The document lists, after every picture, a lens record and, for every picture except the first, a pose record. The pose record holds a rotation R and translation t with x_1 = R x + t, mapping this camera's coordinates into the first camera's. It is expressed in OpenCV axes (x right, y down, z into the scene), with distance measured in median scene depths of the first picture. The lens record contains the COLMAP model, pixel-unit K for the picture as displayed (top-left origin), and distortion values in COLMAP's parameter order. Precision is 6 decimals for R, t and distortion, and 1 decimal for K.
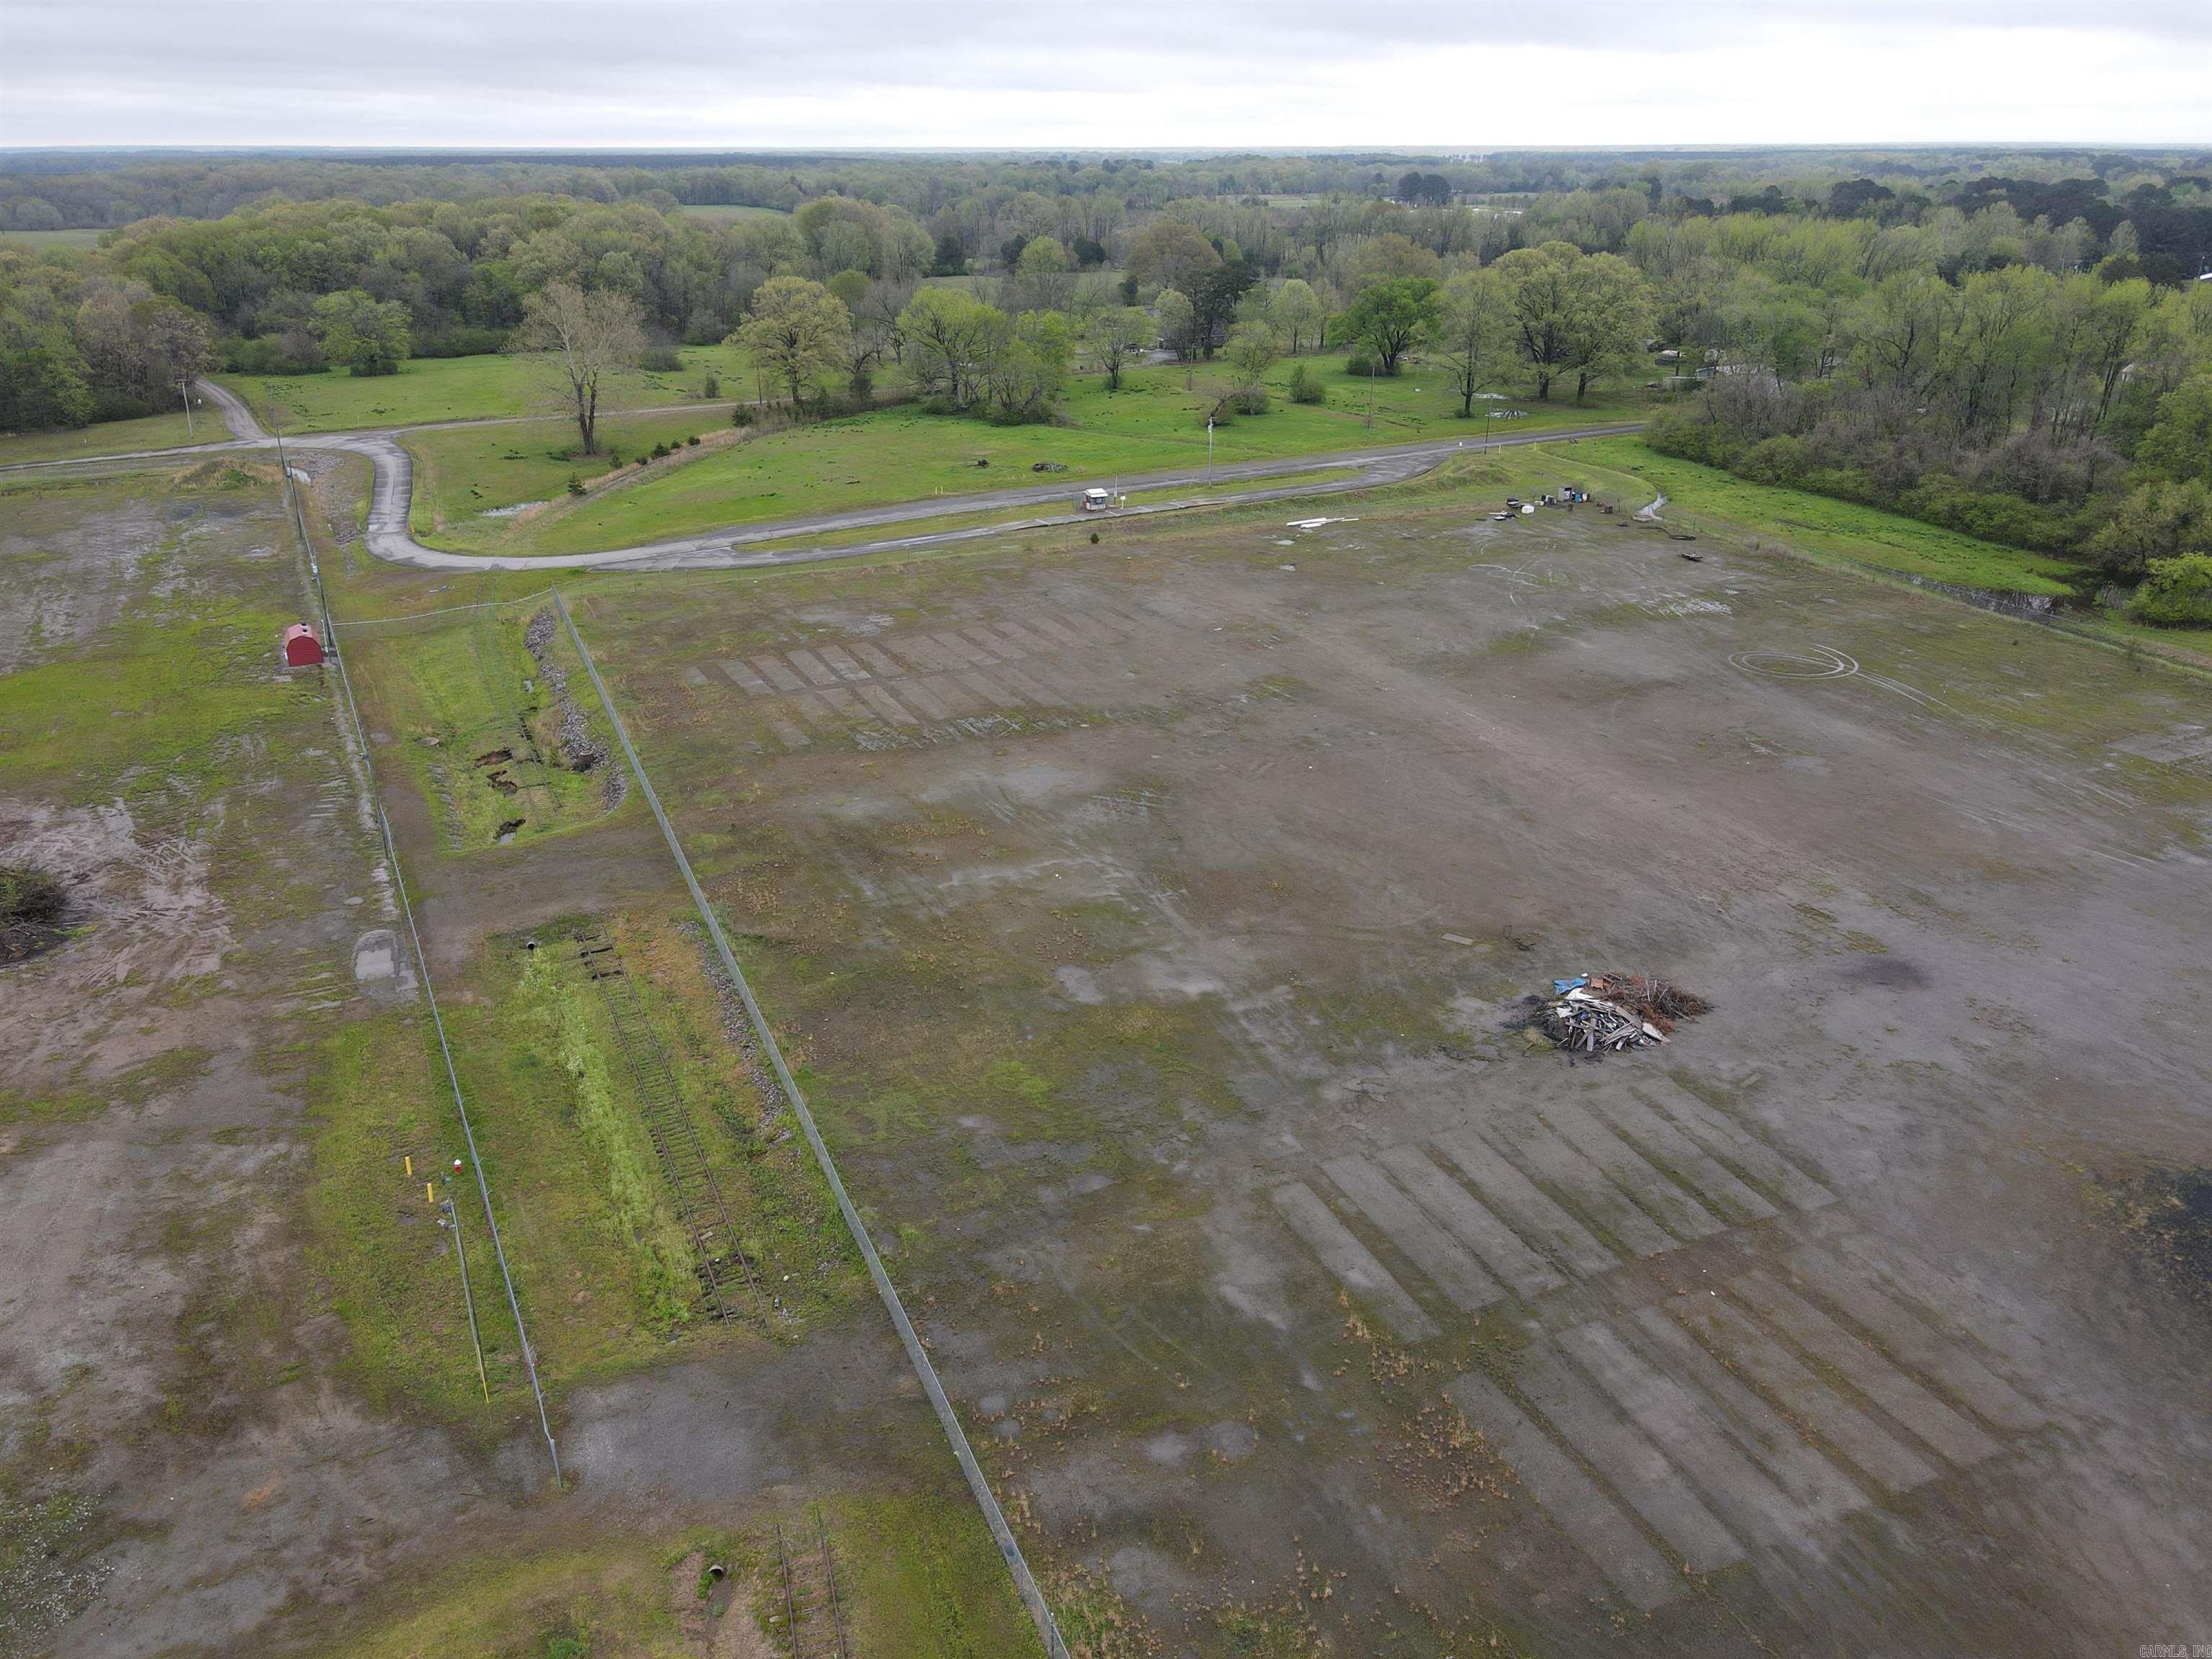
lens RADIAL K [[1626.3, 0, 1093.8], [0, 1626.3, 823.1], [0, 0, 1]] dist [0.005498, 0.020247]
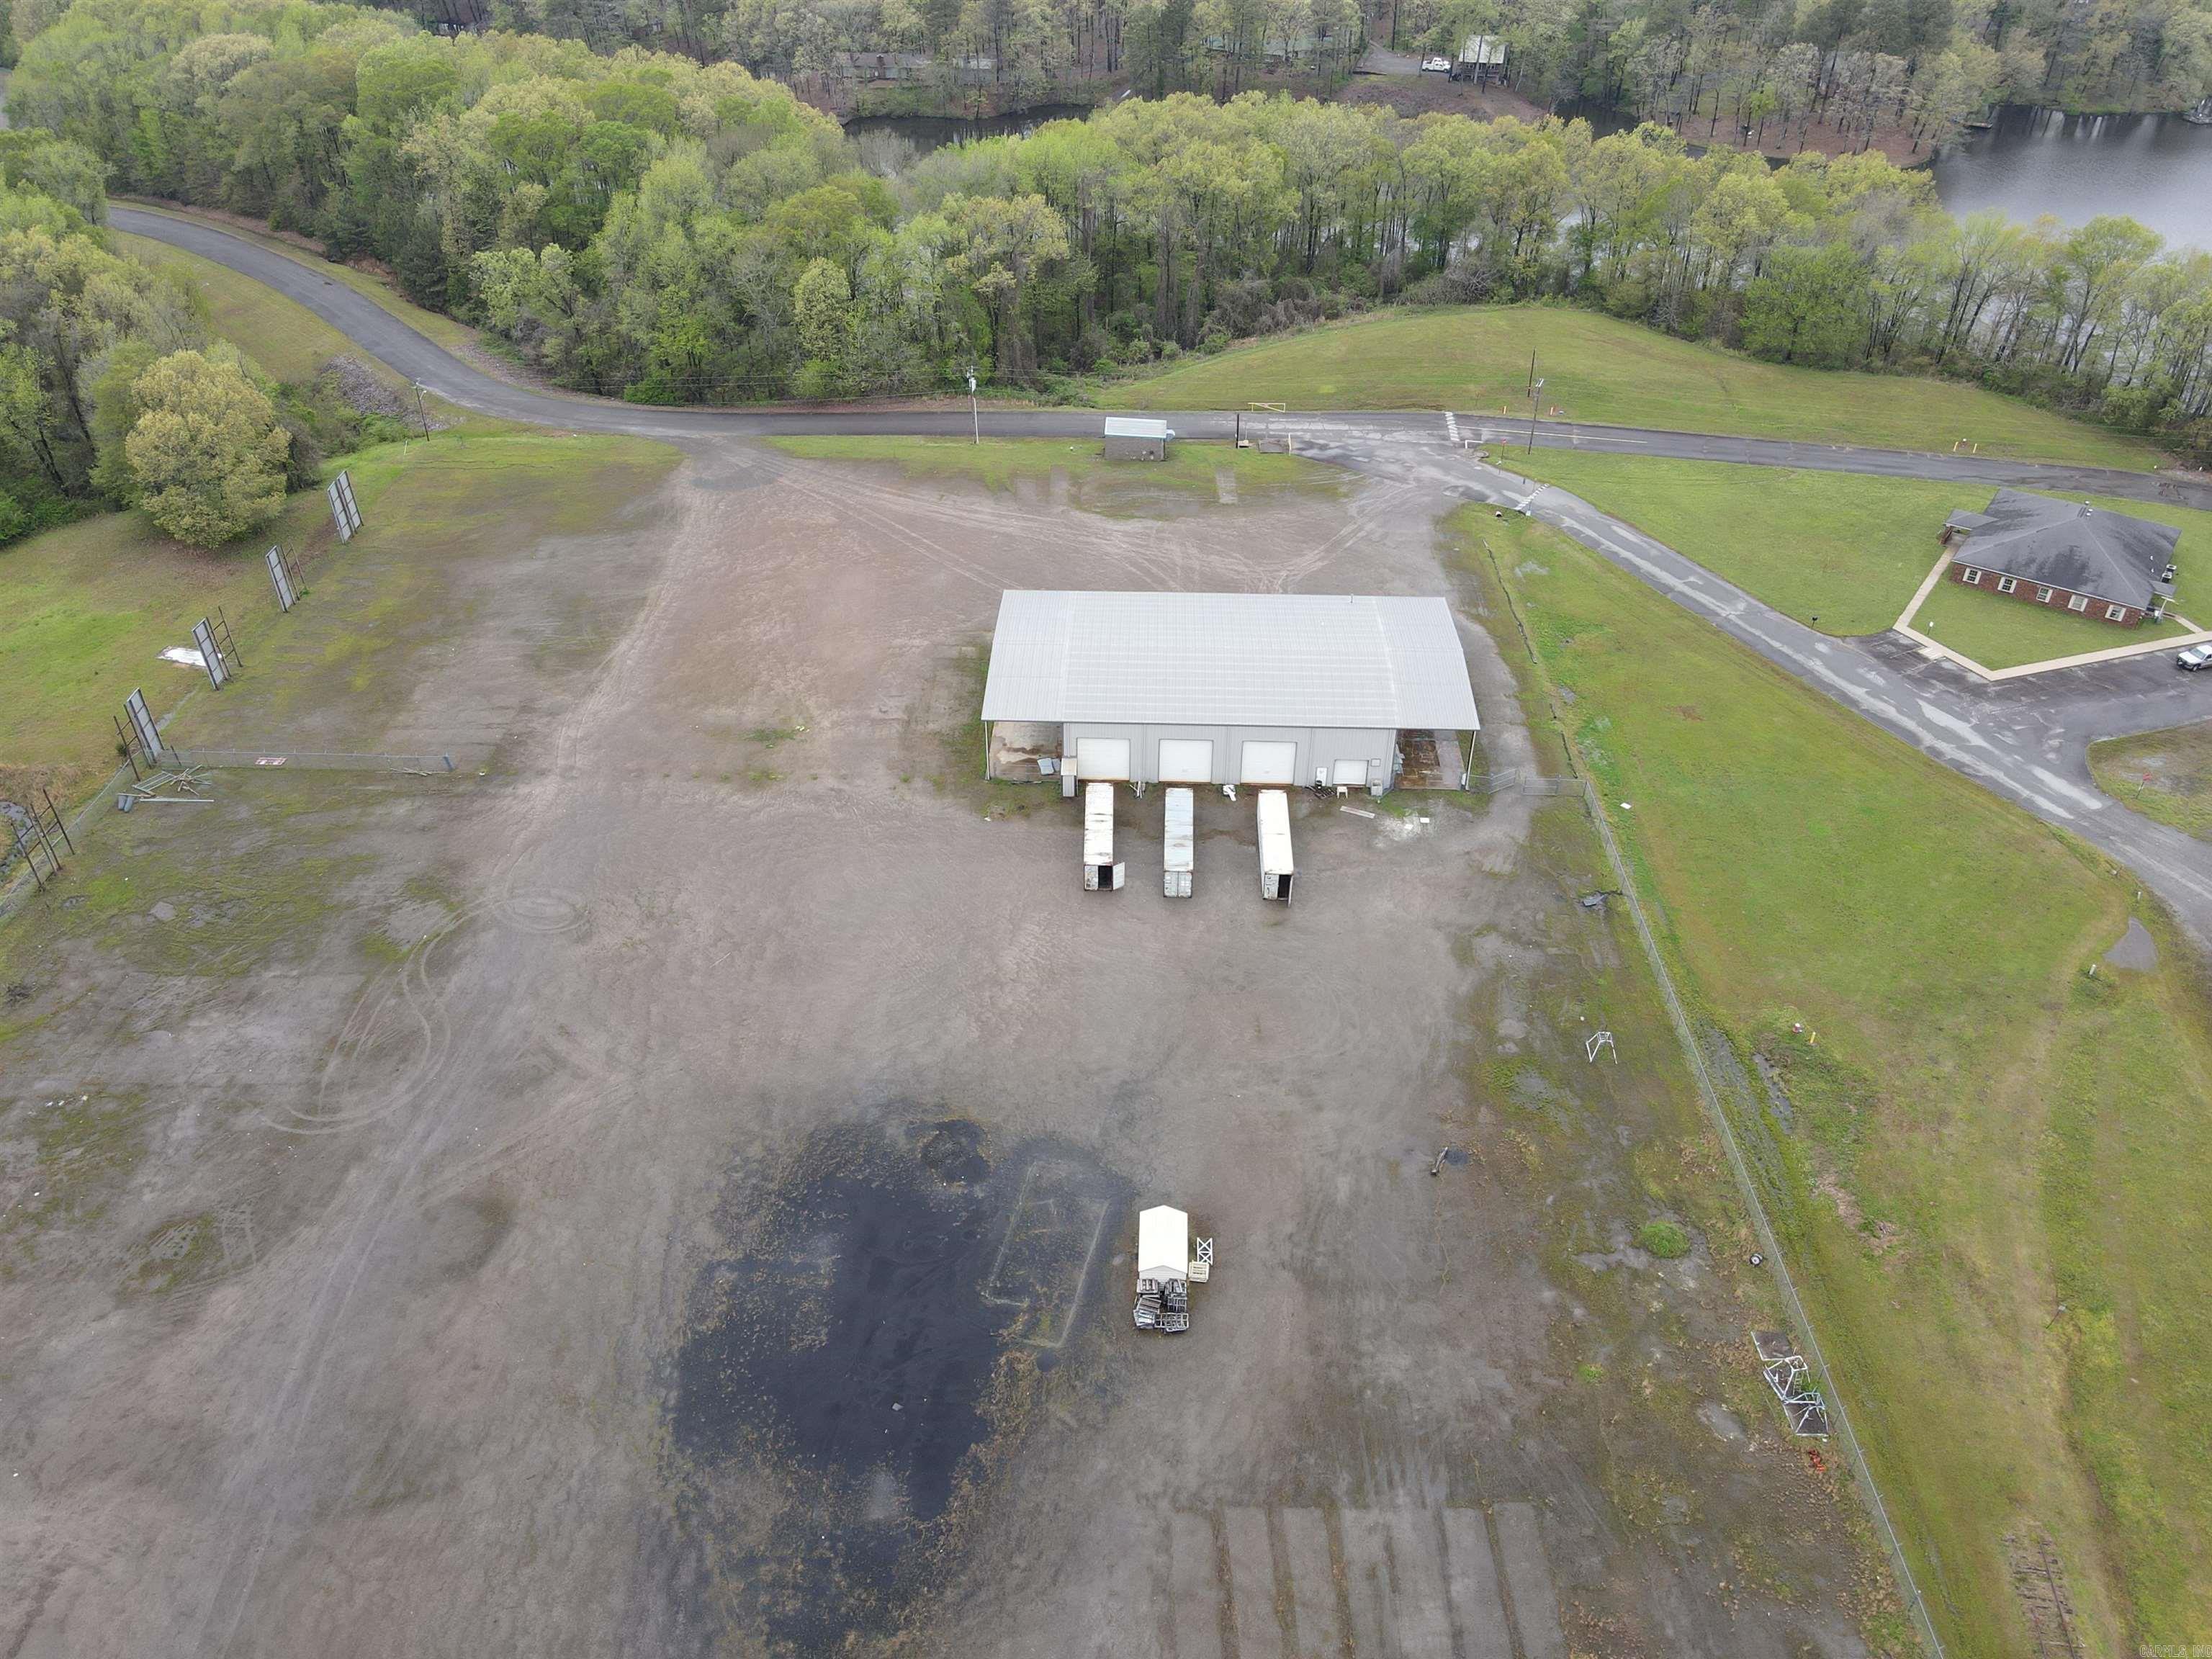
lens RADIAL K [[1626.3, 0, 1100.0], [0, 1626.3, 827.0], [0, 0, 1]] dist [0.005498, 0.020247]
pose [[-0.916346, -0.234127, 0.324799, 0.235614], [0.160281, 0.528874, 0.833428, -0.896885], [-0.366906, 0.815768, -0.447106, 0.882171]]
